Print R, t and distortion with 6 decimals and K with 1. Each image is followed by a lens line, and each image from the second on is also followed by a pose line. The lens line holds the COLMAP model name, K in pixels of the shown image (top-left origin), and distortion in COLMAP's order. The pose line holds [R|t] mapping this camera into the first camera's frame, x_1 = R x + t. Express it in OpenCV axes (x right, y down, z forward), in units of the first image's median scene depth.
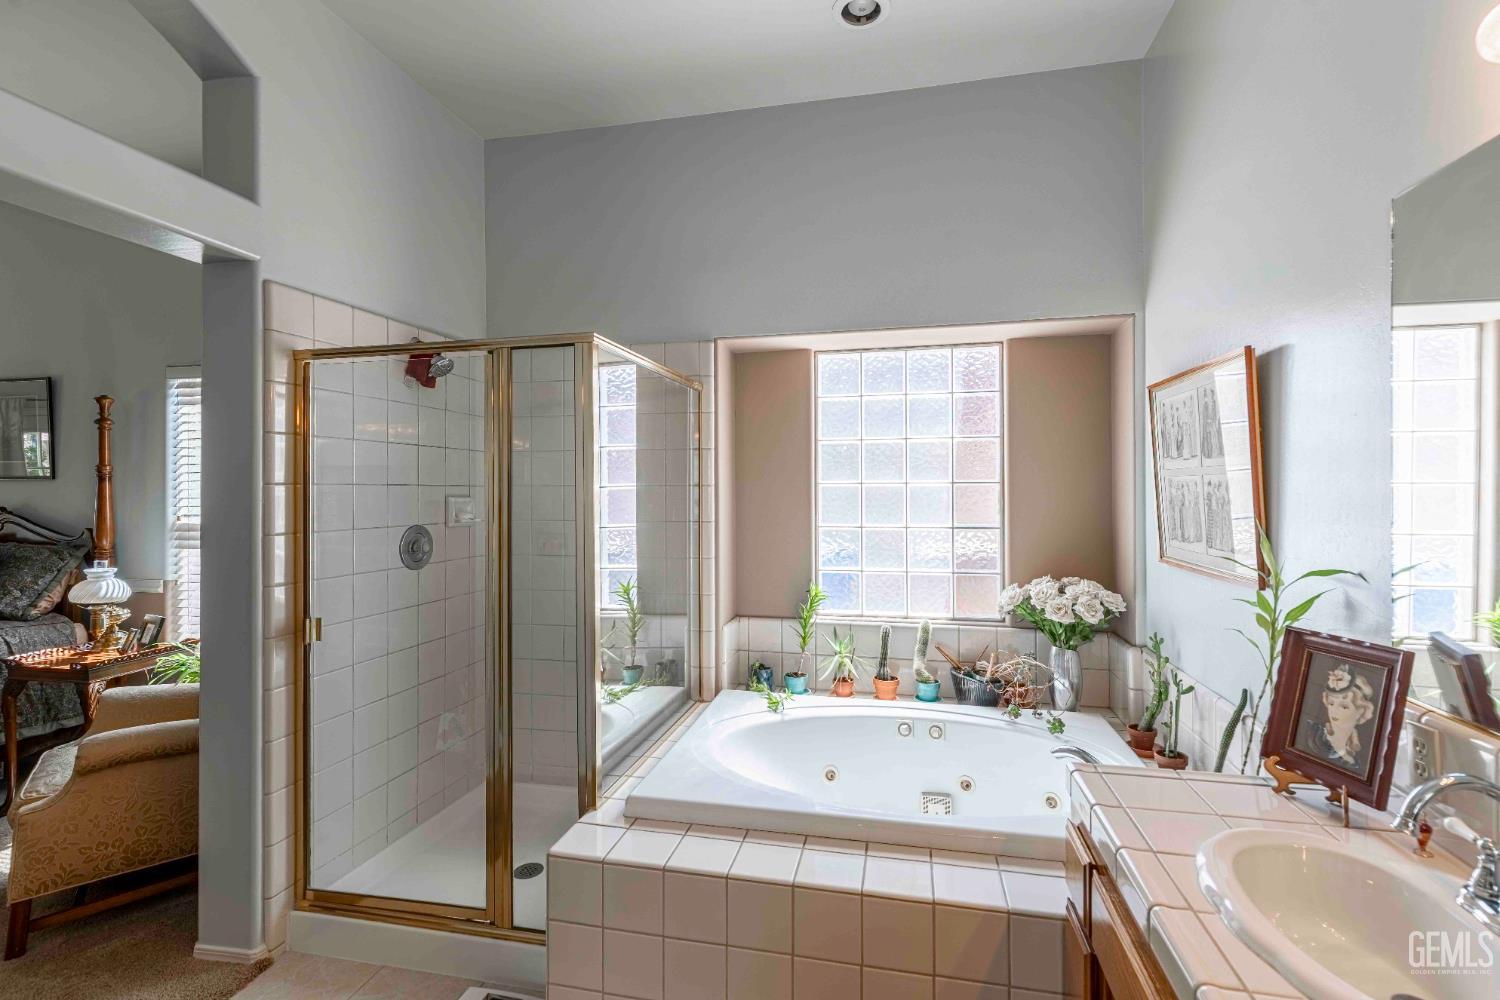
lens RADIAL K [[686.0, 0, 773.5], [0, 686.0, 493.5], [0, 0, 1]] dist [0.016322, -0.000133]
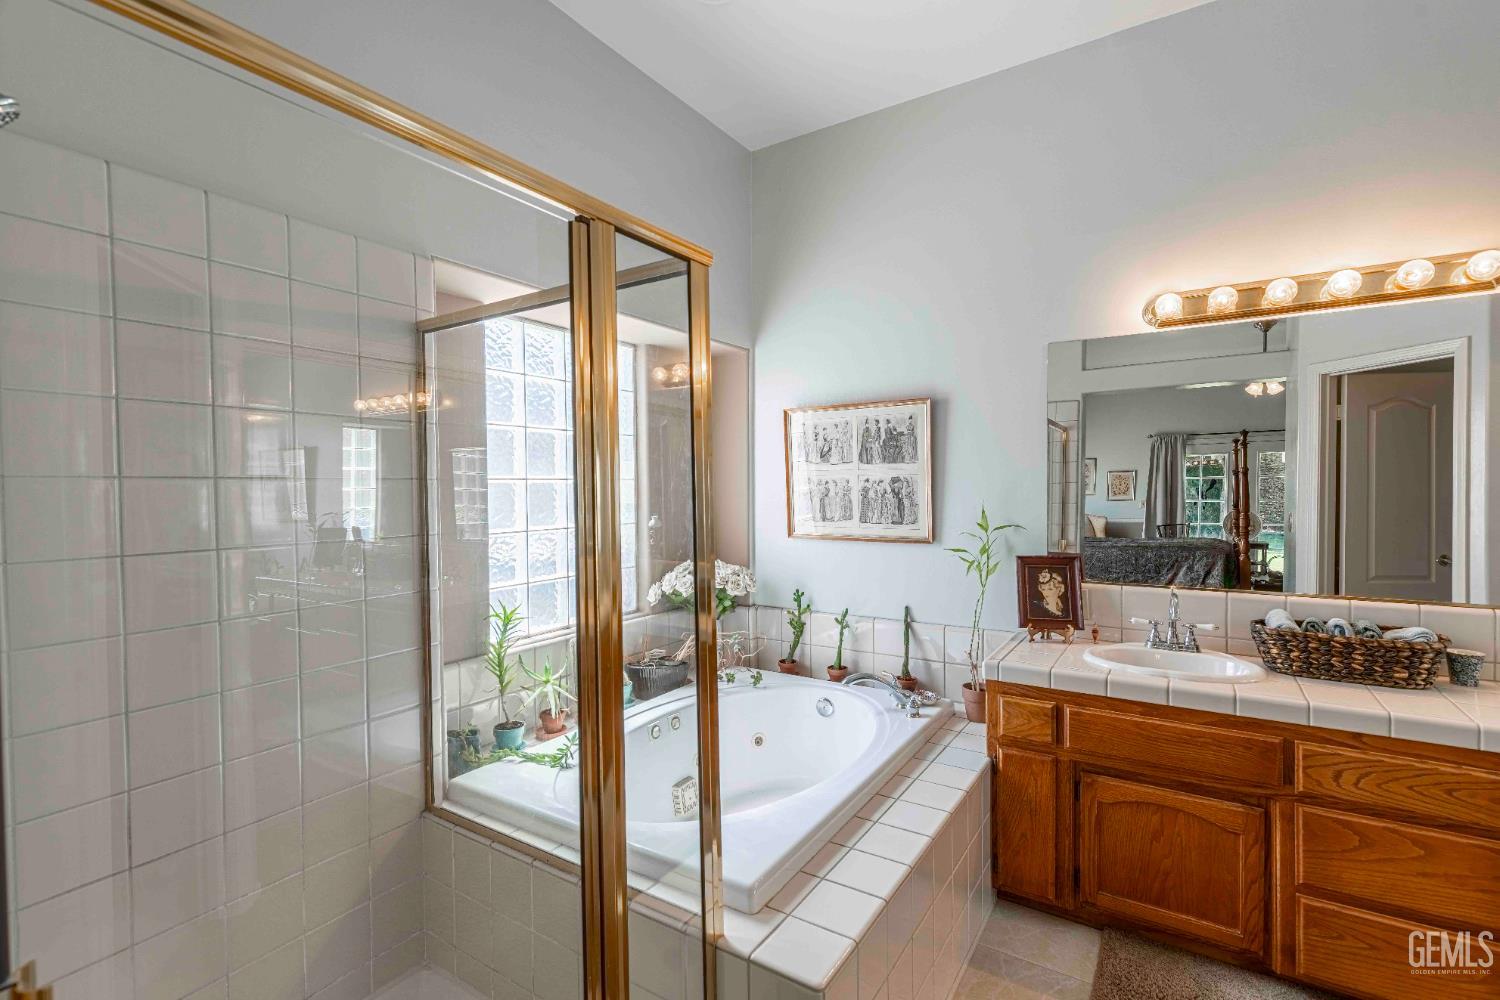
lens RADIAL K [[684.7, 0, 749.0], [0, 684.7, 493.3], [0, 0, 1]] dist [0.004322, 0.000094]
pose [[0.350796, -0.008783, 0.936411, -1.367966], [0.006624, 0.999954, 0.006897, 0.001723], [-0.936428, 0.003784, 0.350839, 1.101895]]
